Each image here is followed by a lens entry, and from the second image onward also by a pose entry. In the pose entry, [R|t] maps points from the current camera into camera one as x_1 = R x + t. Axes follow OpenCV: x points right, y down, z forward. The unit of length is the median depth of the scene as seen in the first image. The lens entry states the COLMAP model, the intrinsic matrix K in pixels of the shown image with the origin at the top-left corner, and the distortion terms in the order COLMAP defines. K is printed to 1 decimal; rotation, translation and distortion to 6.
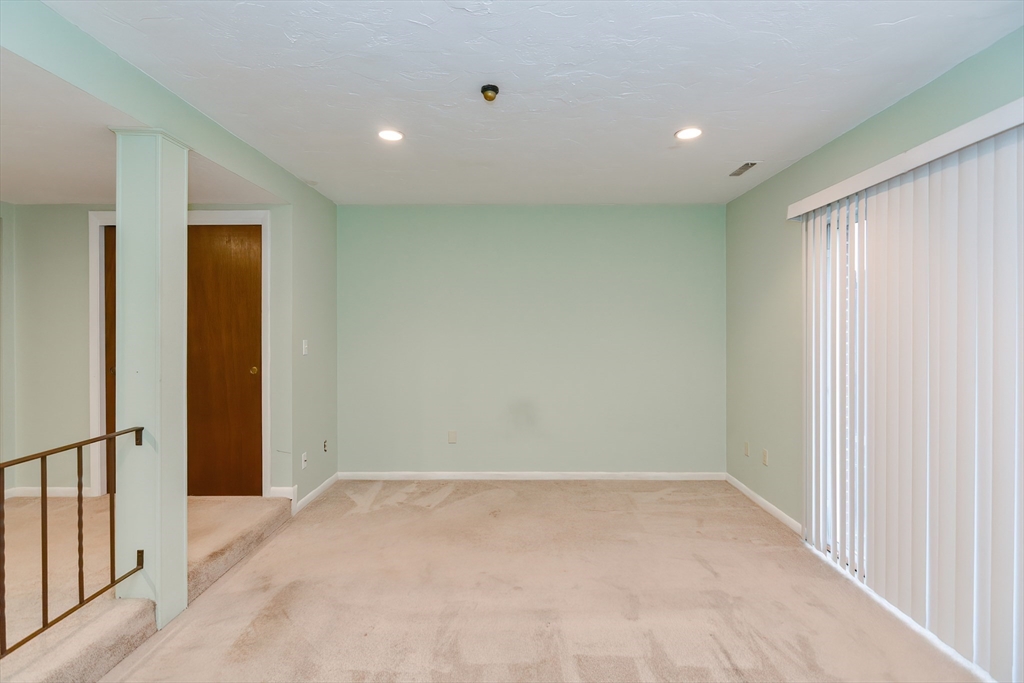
lens RADIAL K [[499.8, 0, 503.2], [0, 499.8, 339.7], [0, 0, 1]] dist [0.004674, -0.005806]
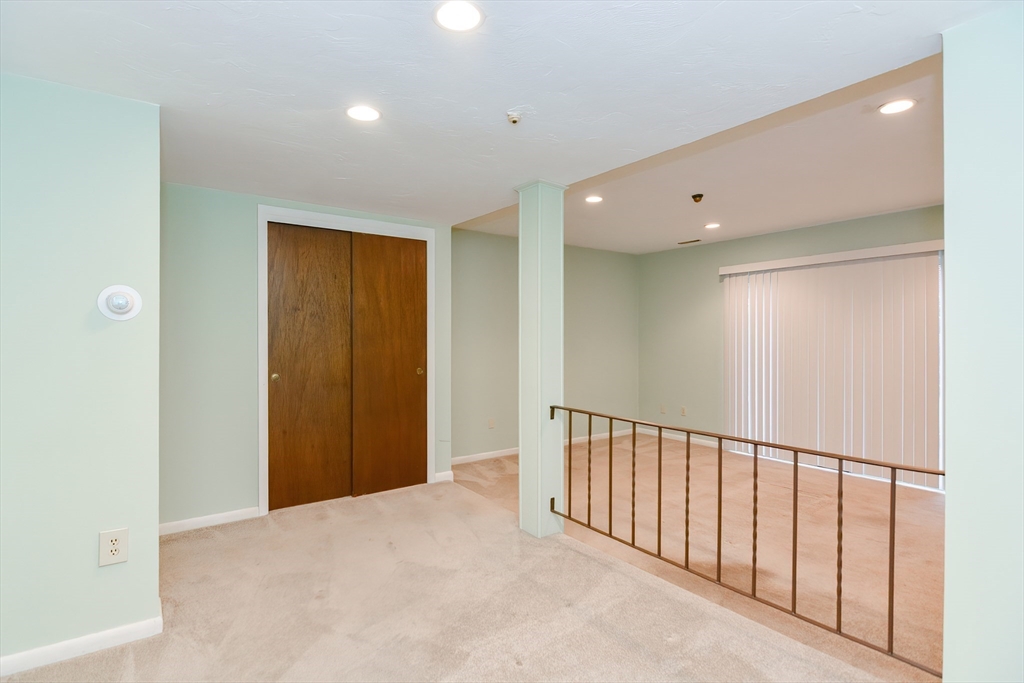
lens RADIAL K [[493.2, 0, 510.4], [0, 493.2, 338.8], [0, 0, 1]] dist [0.002077, -0.007842]
pose [[0.809905, -0.002299, 0.586556, -1.013424], [0.012700, 0.999827, -0.013616, 0.008151], [-0.586423, 0.018477, 0.809794, -0.005021]]
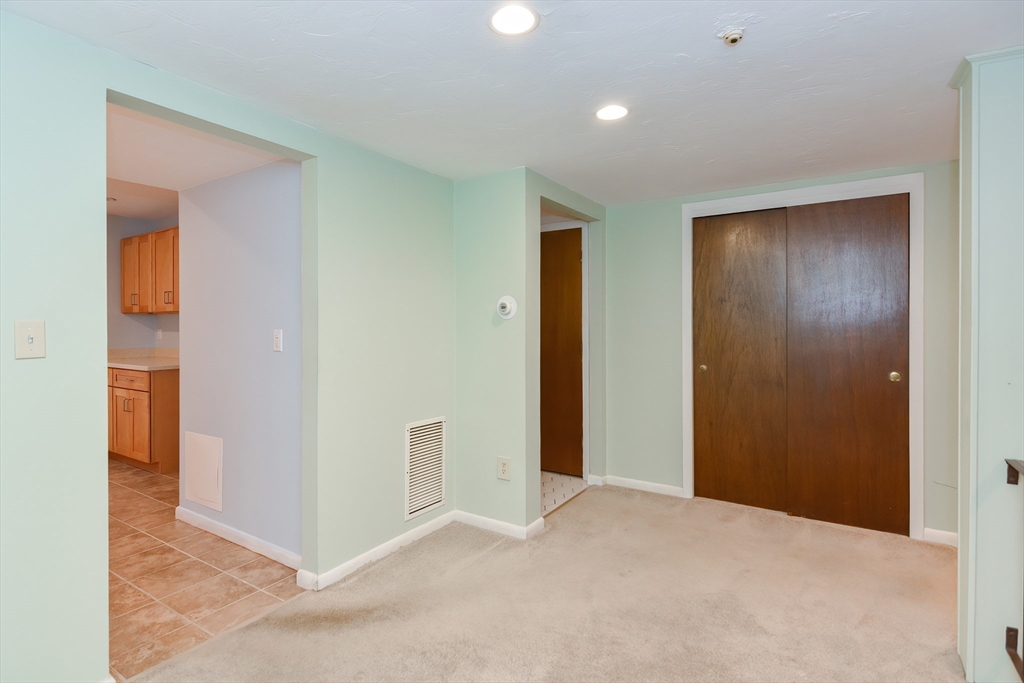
lens RADIAL K [[501.5, 0, 507.1], [0, 501.5, 329.9], [0, 0, 1]] dist [-0.001641, -0.005506]
pose [[0.831490, 0.001811, -0.555536, -0.593047], [-0.008906, 0.999910, -0.010070, 0.001051], [0.555468, 0.013321, 0.831431, -0.005715]]
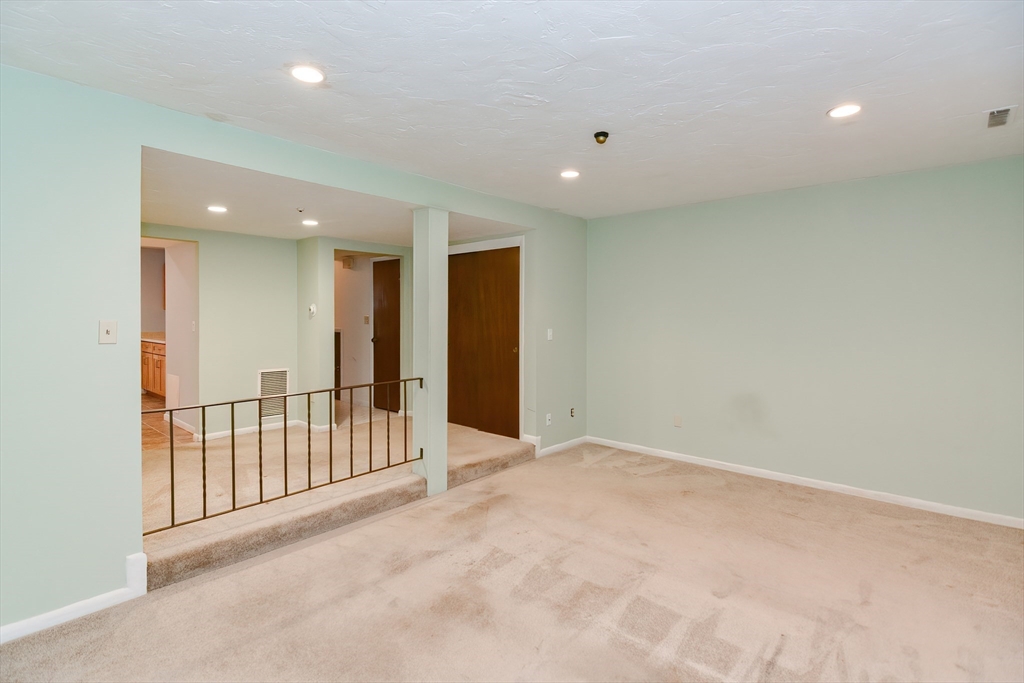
lens RADIAL K [[493.2, 0, 510.4], [0, 493.2, 338.8], [0, 0, 1]] dist [0.002077, -0.007842]
pose [[0.756687, 0.037290, -0.652713, 0.406111], [-0.021518, 0.999252, 0.032143, -0.014356], [0.653423, -0.010277, 0.756924, -0.062022]]
